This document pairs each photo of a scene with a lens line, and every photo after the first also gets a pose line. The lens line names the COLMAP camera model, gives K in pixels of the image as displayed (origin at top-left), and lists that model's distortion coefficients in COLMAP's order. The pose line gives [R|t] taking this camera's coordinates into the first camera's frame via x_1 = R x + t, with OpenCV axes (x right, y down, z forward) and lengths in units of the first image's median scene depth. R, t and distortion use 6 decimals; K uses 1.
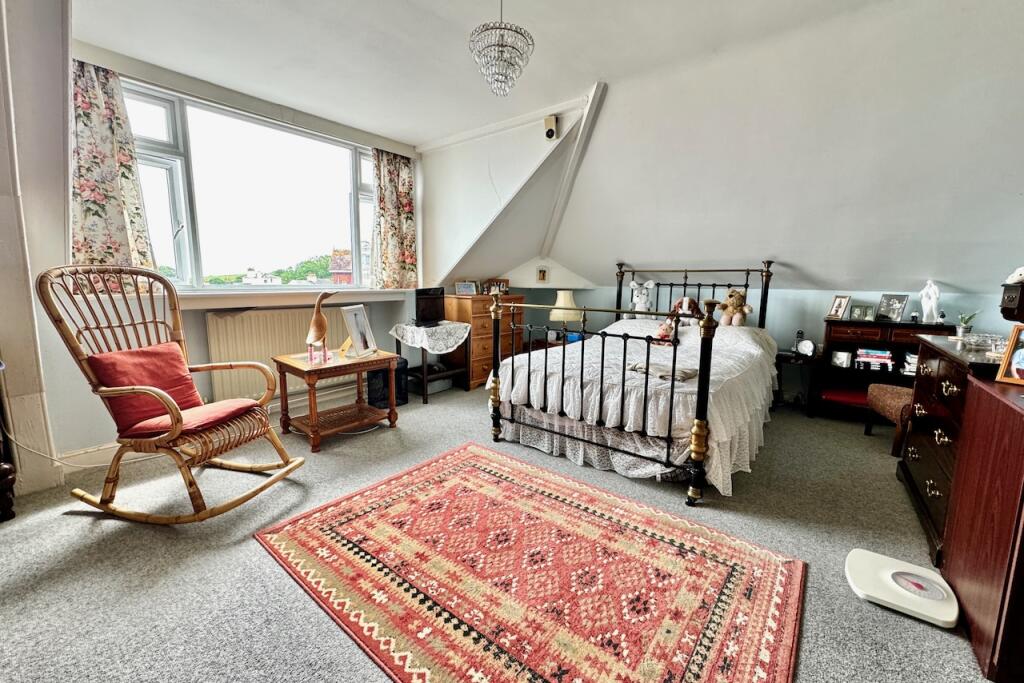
lens RADIAL K [[412.4, 0, 500.3], [0, 412.4, 340.9], [0, 0, 1]] dist [-0.001165, 0.000395]
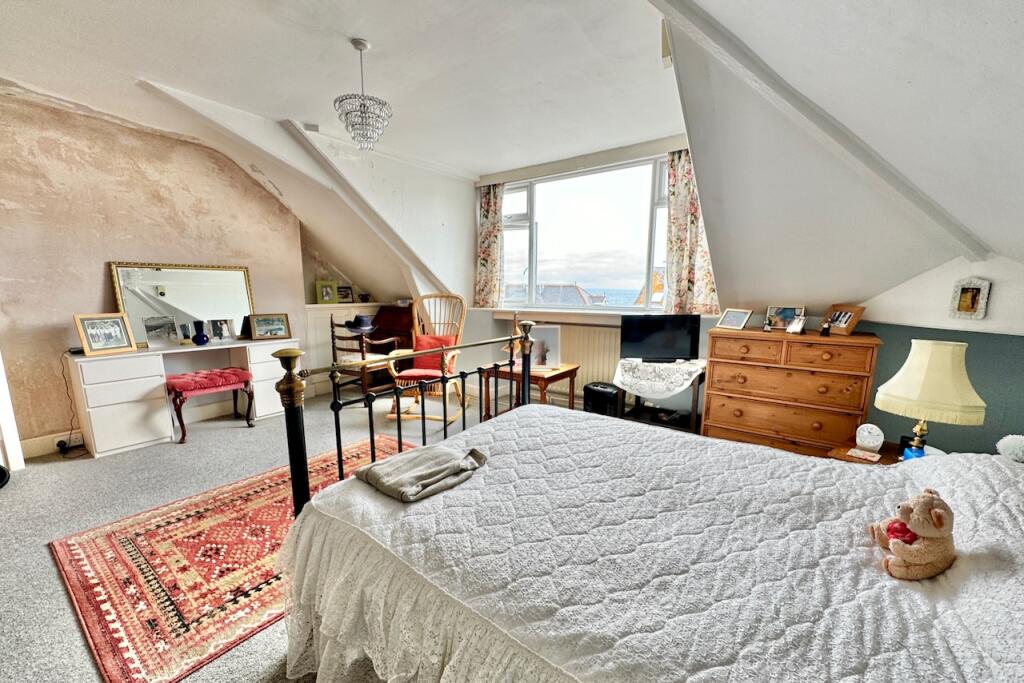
lens RADIAL K [[412.4, 0, 500.3], [0, 412.4, 340.9], [0, 0, 1]] dist [-0.001165, 0.000395]
pose [[0.041818, 0.116219, -0.992343, 1.511772], [-0.149515, 0.982756, 0.108795, -0.290426], [0.987875, 0.143821, 0.058473, 1.635693]]
